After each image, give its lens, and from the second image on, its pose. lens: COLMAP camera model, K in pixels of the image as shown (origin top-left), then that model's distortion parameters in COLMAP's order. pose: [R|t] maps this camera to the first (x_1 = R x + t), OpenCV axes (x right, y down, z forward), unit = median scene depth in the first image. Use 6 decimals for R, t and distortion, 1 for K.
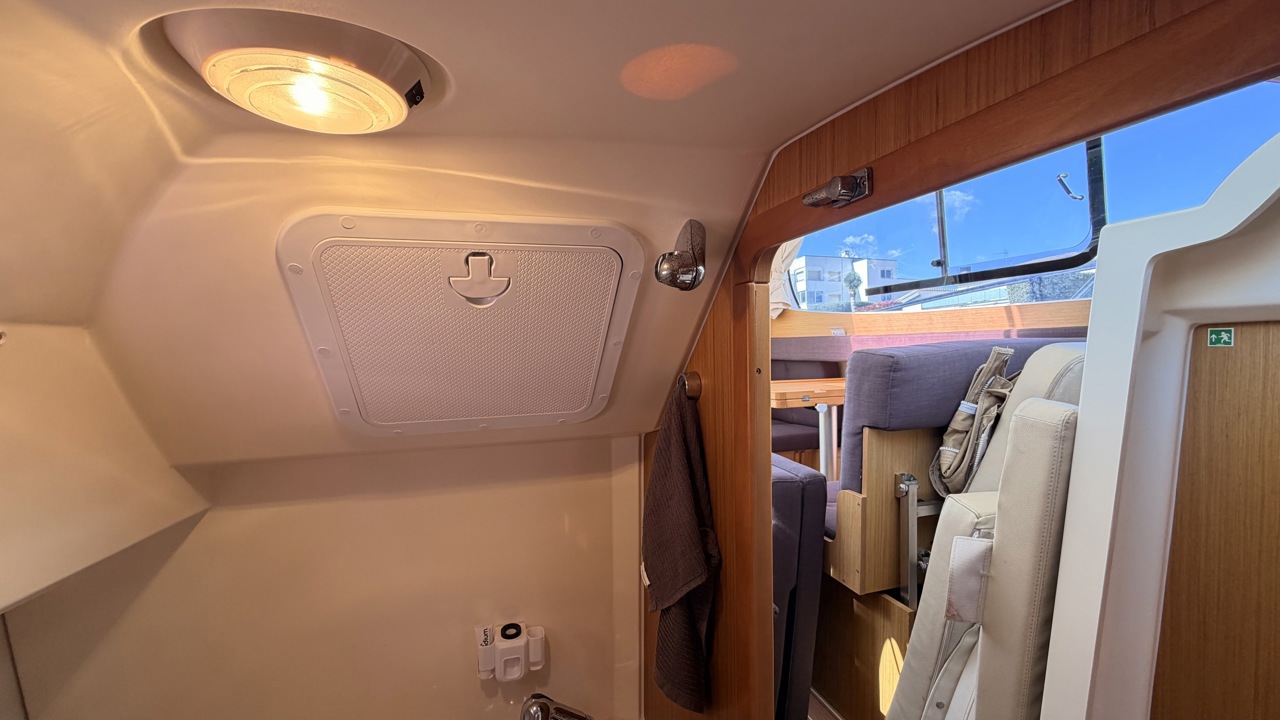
lens RADIAL K [[504.9, 0, 633.3], [0, 504.9, 358.3], [0, 0, 1]] dist [0.001275, -0.000072]
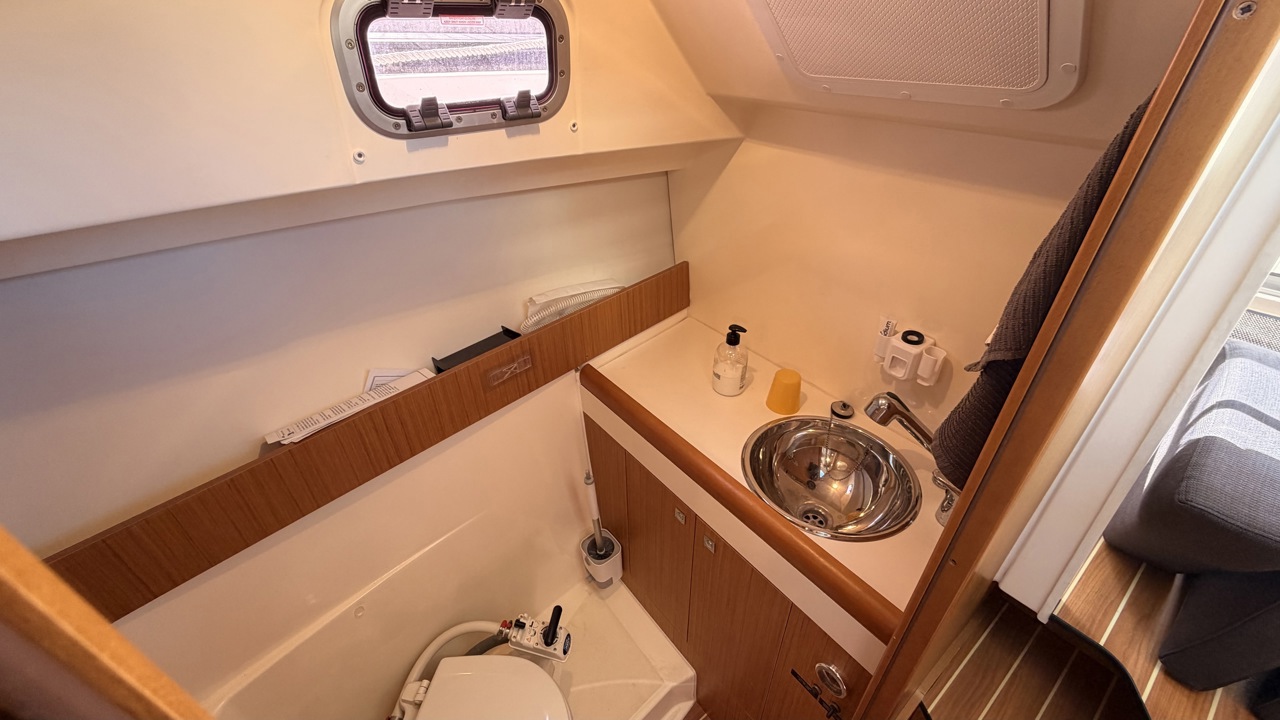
lens RADIAL K [[509.7, 0, 635.0], [0, 509.7, 359.3], [0, 0, 1]] dist [0.000150, -0.000197]
pose [[0.355690, 0.531395, -0.768833, 0.362472], [-0.010815, 0.824914, 0.565154, 0.019534], [0.934541, -0.192705, 0.299161, 0.193342]]
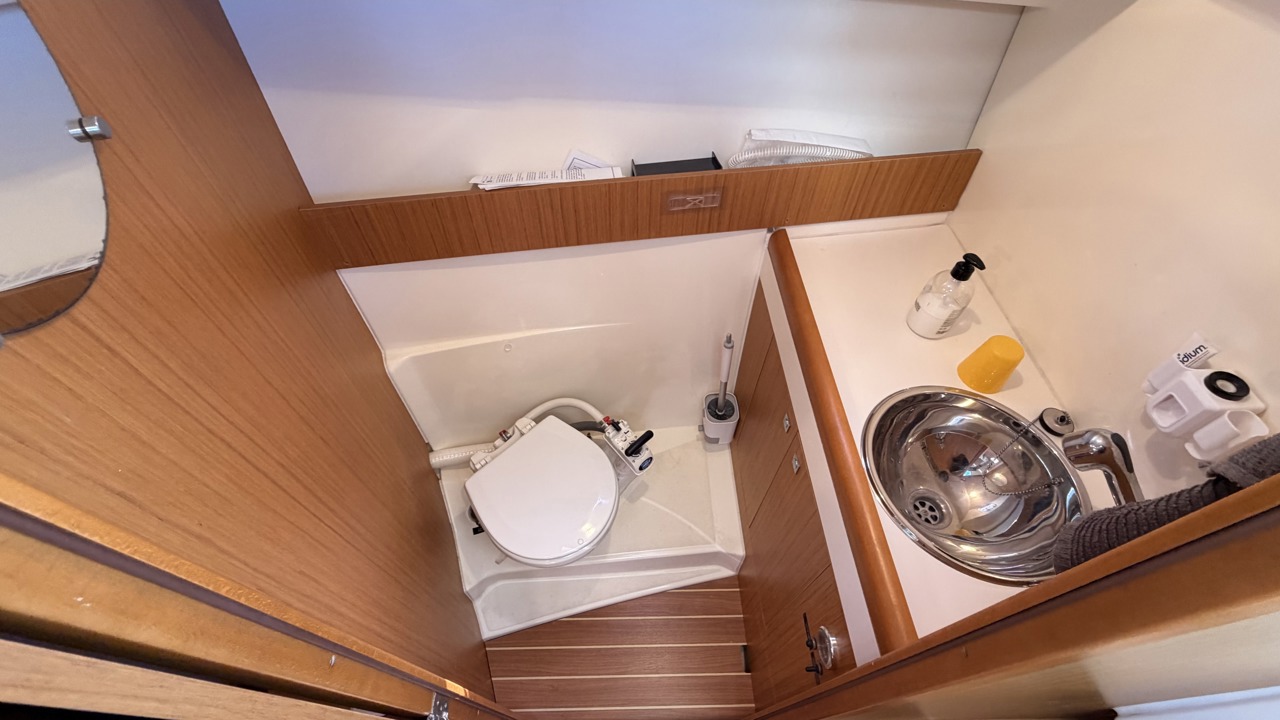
lens RADIAL K [[509.7, 0, 635.0], [0, 509.7, 359.3], [0, 0, 1]] dist [0.000150, -0.000197]
pose [[-0.273950, 0.762186, -0.586535, 0.311557], [-0.025784, 0.603826, 0.796699, 0.038694], [0.961398, 0.233379, -0.145766, 0.392427]]
